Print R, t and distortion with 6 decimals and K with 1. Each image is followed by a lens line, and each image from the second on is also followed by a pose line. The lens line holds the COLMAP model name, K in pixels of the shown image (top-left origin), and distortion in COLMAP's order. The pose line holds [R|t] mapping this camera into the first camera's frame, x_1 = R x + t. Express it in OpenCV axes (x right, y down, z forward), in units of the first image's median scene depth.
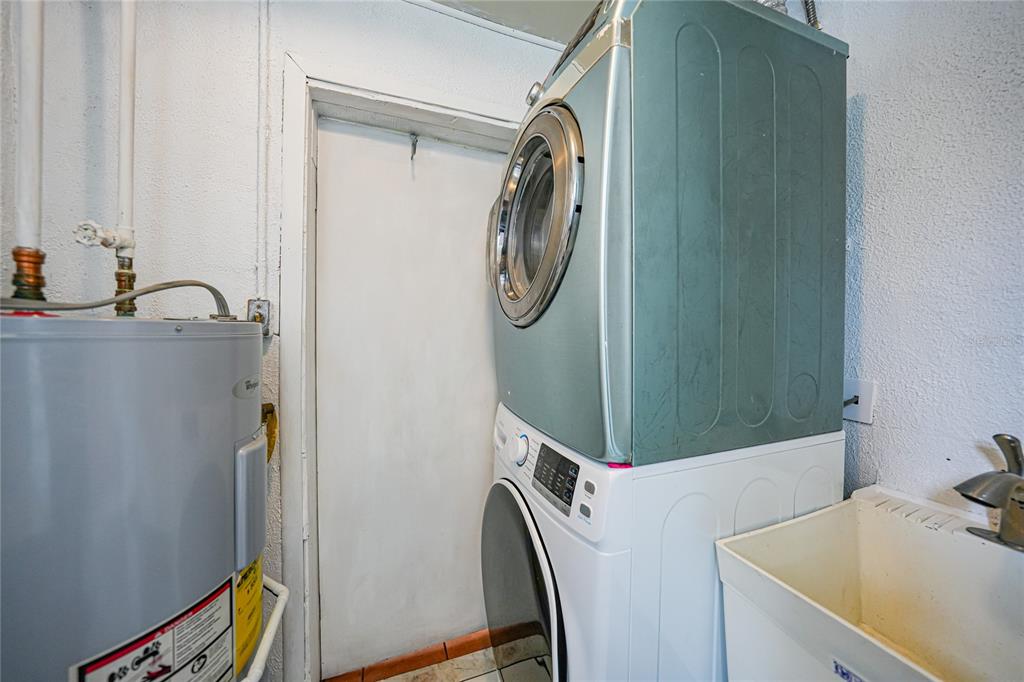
lens RADIAL K [[348.3, 0, 512.0], [0, 348.3, 341.0], [0, 0, 1]] dist [-0.011431, 0.000053]
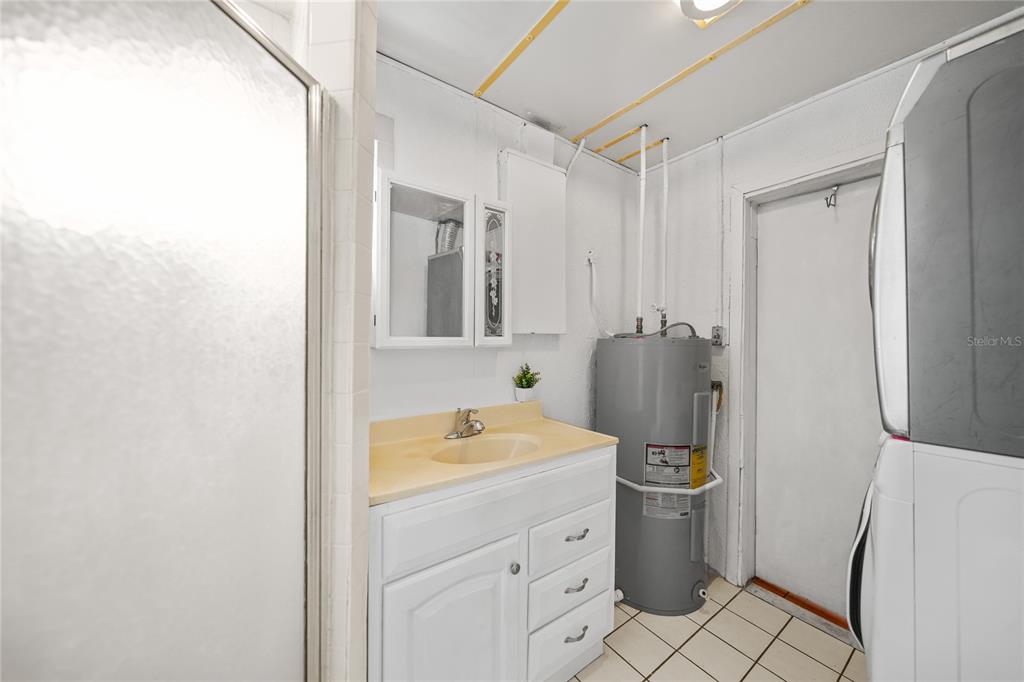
lens RADIAL K [[356.5, 0, 513.3], [0, 356.5, 334.3], [0, 0, 1]] dist [-0.006976, 0.000132]
pose [[0.271271, -0.025251, -0.962172, 1.125609], [-0.030870, 0.998913, -0.034918, 0.034213], [0.962008, 0.039175, 0.270197, -0.794869]]
